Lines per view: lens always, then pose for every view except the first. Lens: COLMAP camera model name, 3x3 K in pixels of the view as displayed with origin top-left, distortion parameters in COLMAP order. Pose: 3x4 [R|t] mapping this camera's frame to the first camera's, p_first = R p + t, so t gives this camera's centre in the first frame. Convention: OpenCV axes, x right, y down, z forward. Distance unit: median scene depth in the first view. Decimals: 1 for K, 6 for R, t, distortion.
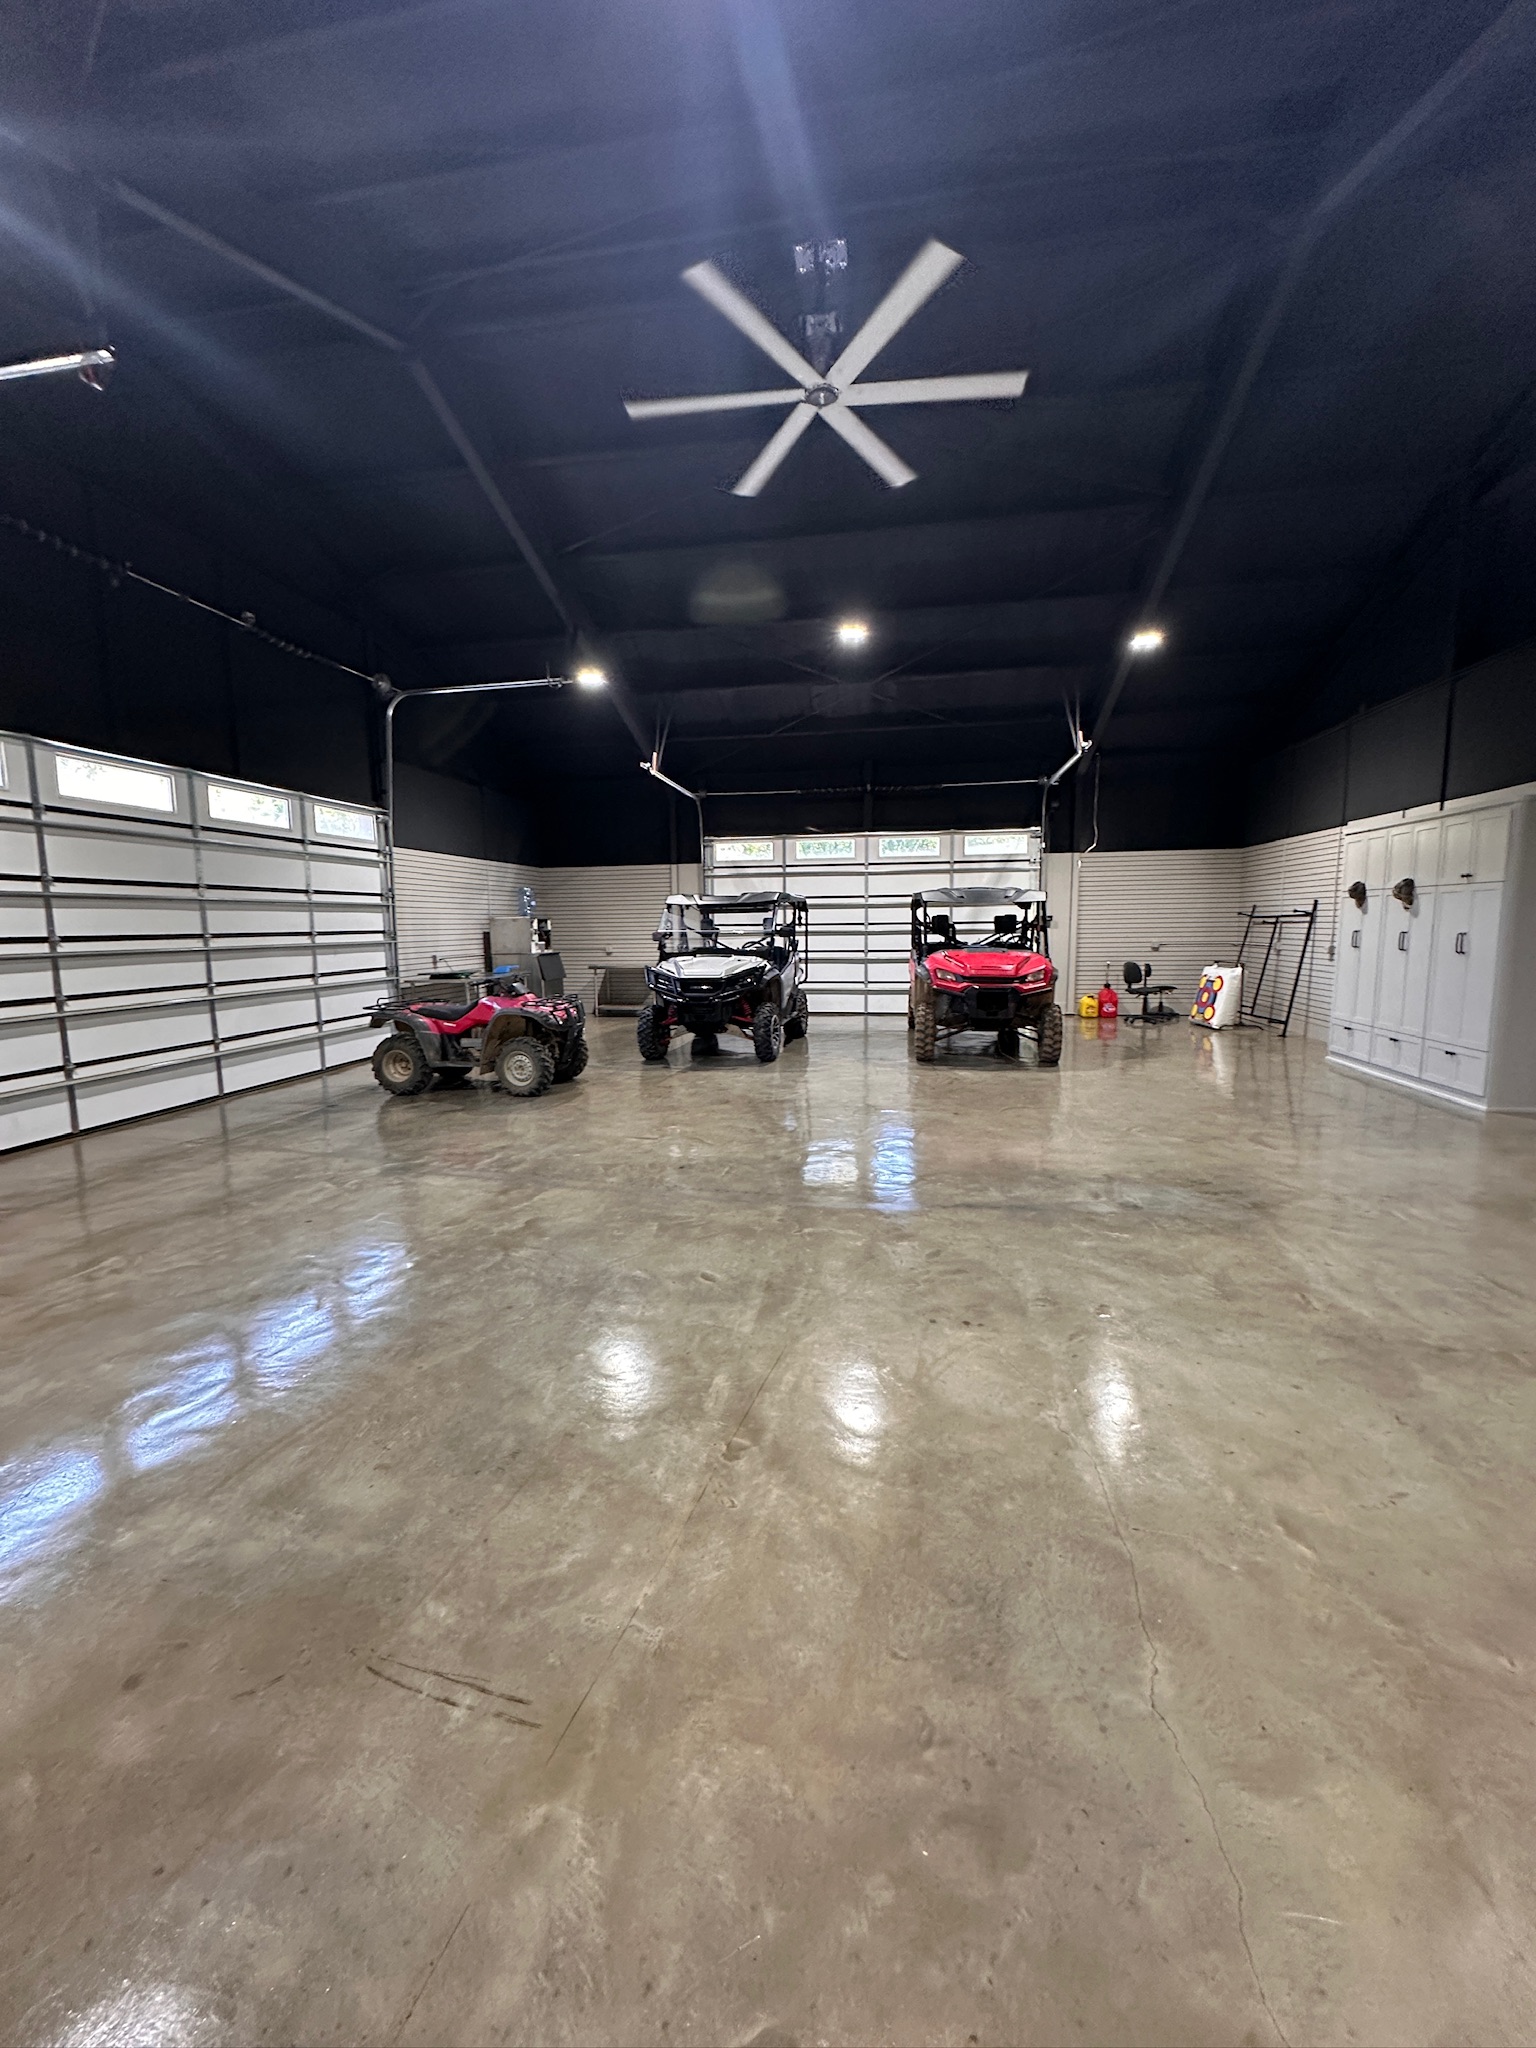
lens RADIAL K [[813.0, 0, 760.8], [0, 813.0, 1015.6], [0, 0, 1]] dist [-0.000187, 0.000727]
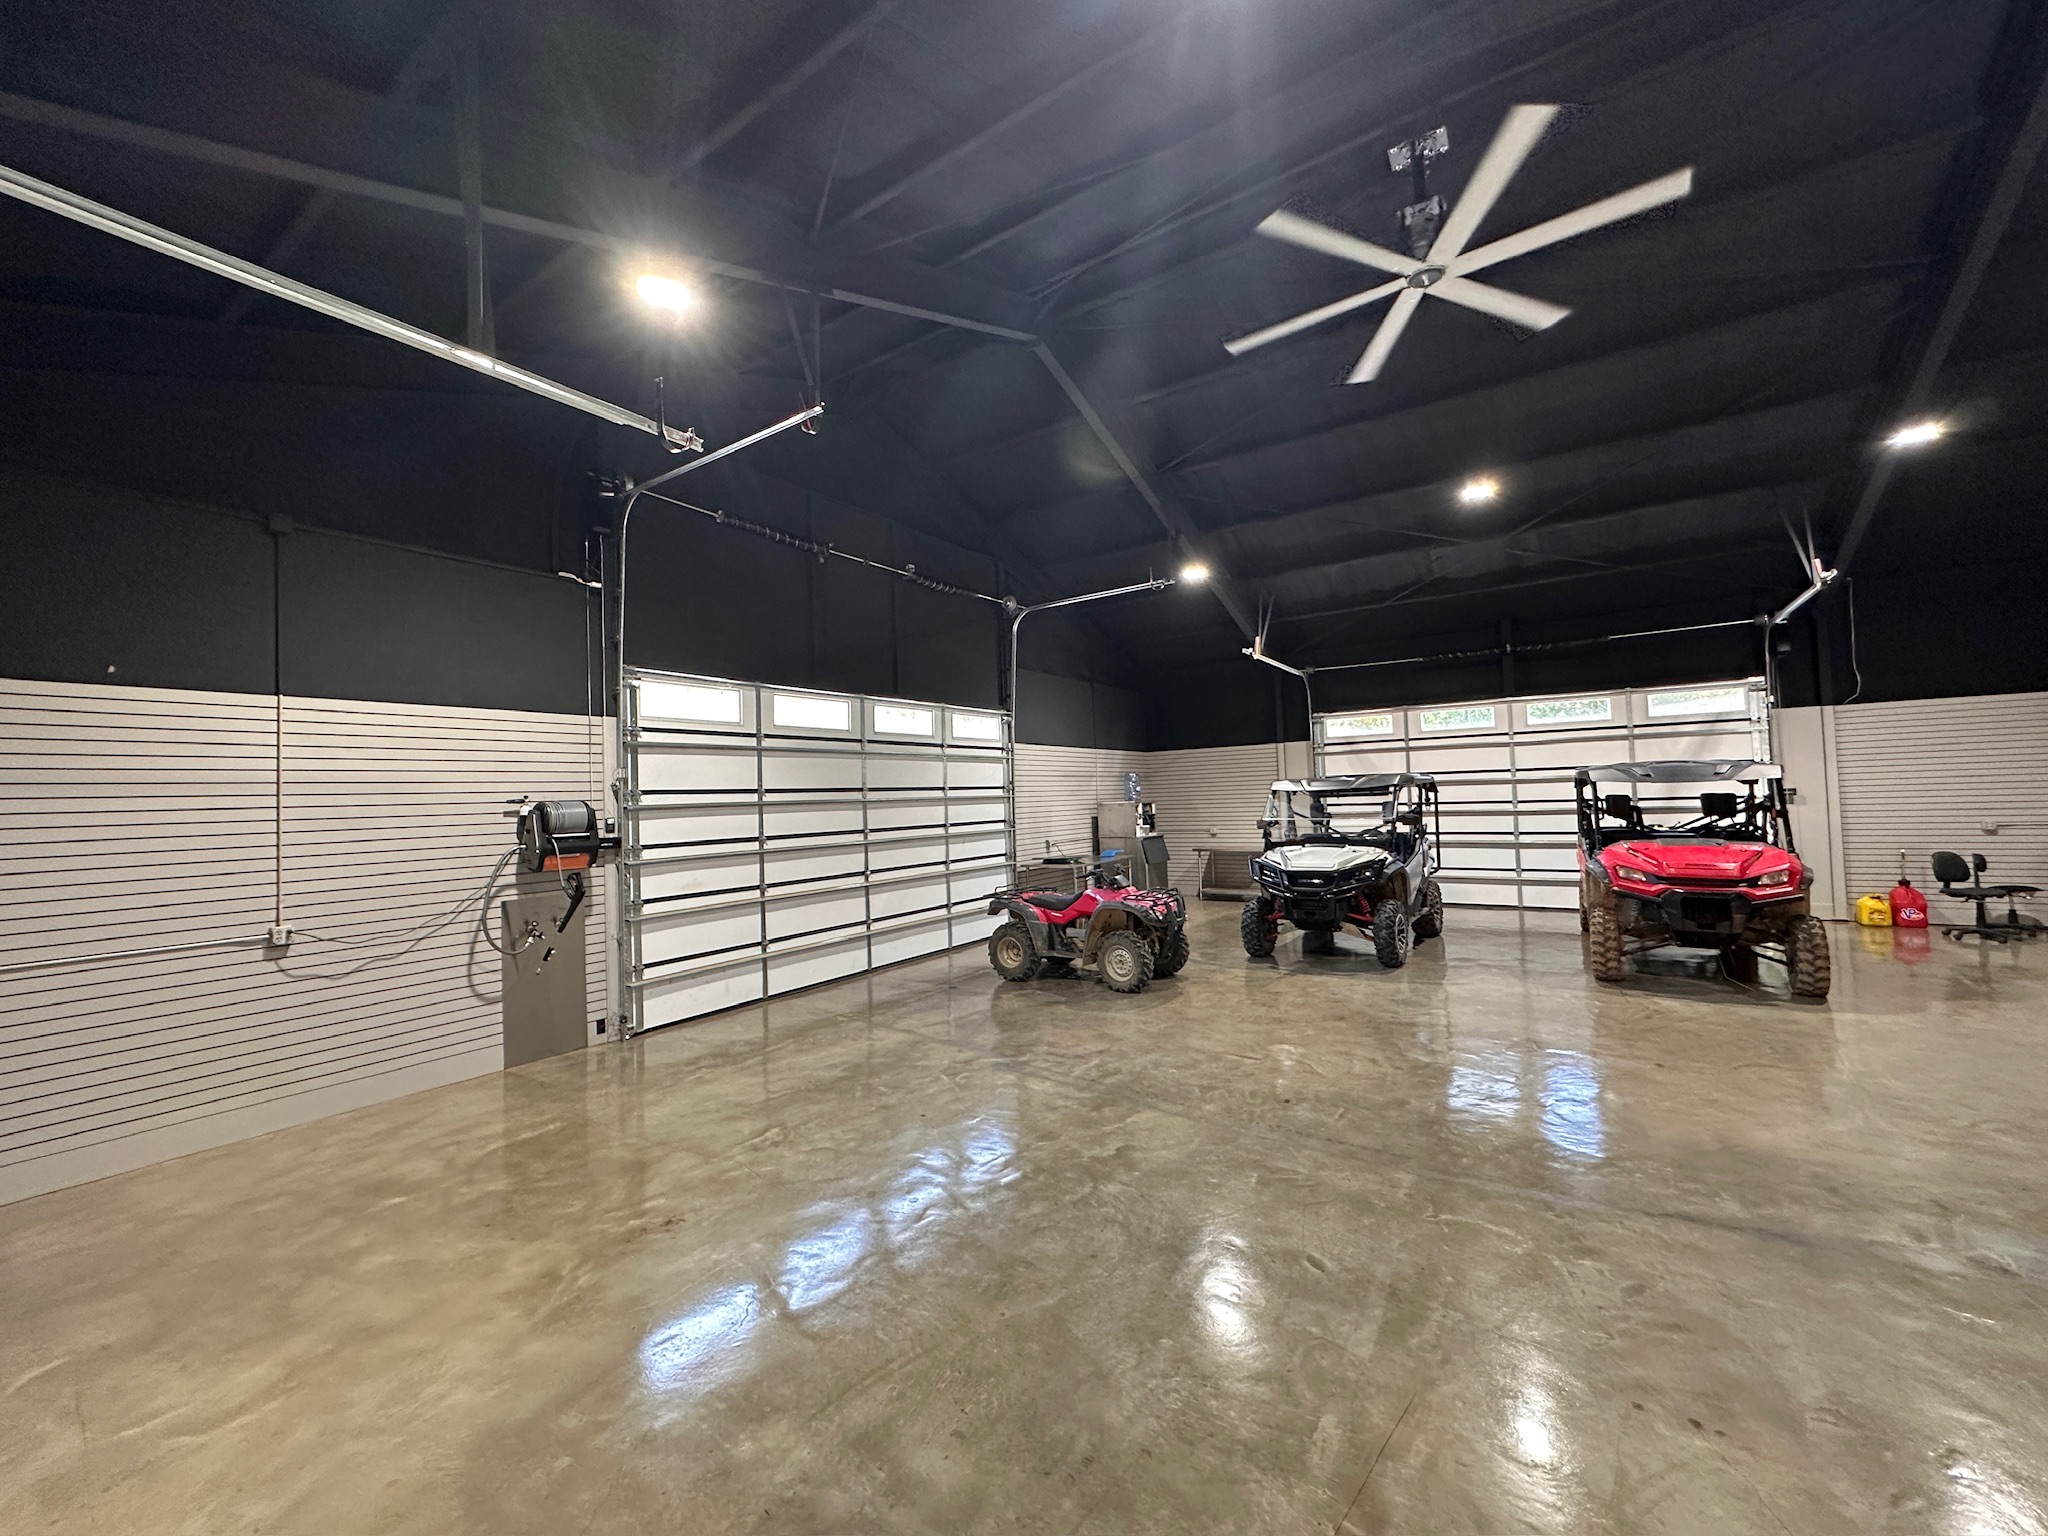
lens RADIAL K [[813.0, 0, 1020.1], [0, 813.0, 767.2], [0, 0, 1]] dist [-0.000187, 0.000727]
pose [[0.912490, -0.032571, -0.407799, 0.007723], [-0.027133, 0.989813, -0.139767, -0.029561], [0.408197, 0.138601, 0.902311, 0.010179]]
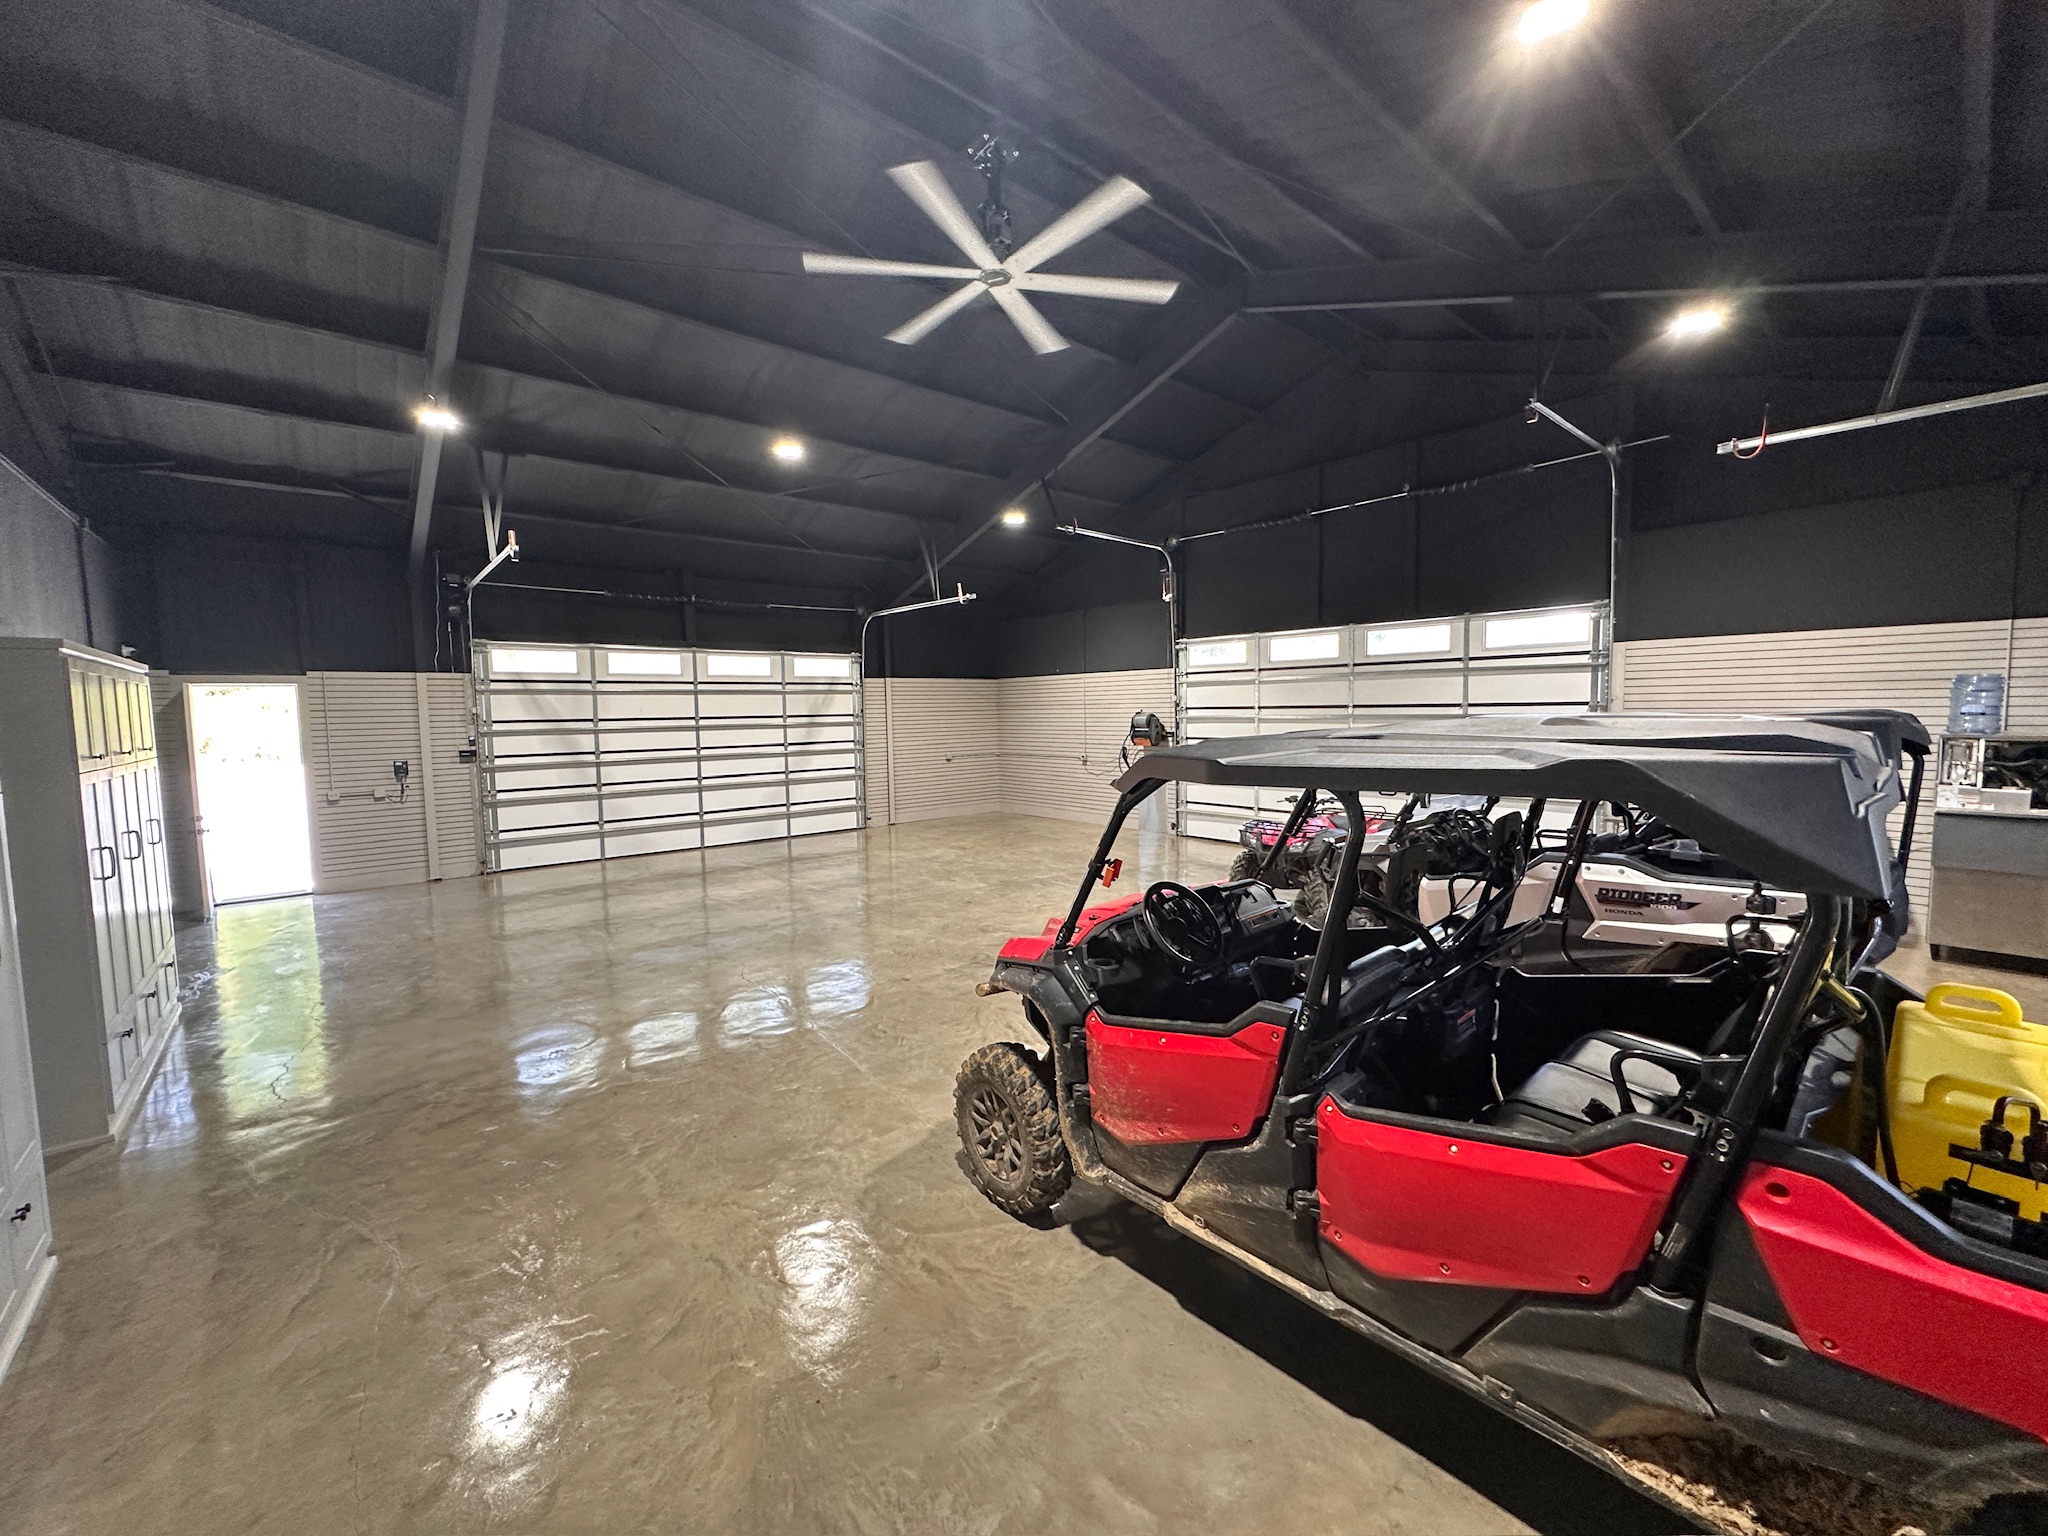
lens RADIAL K [[813.0, 0, 1037.3], [0, 813.0, 771.6], [0, 0, 1]] dist [-0.000187, 0.000727]
pose [[0.611021, -0.053868, 0.789780, -0.733112], [0.115803, 0.993032, -0.021861, -0.046182], [-0.783099, 0.104817, 0.613001, 0.312730]]
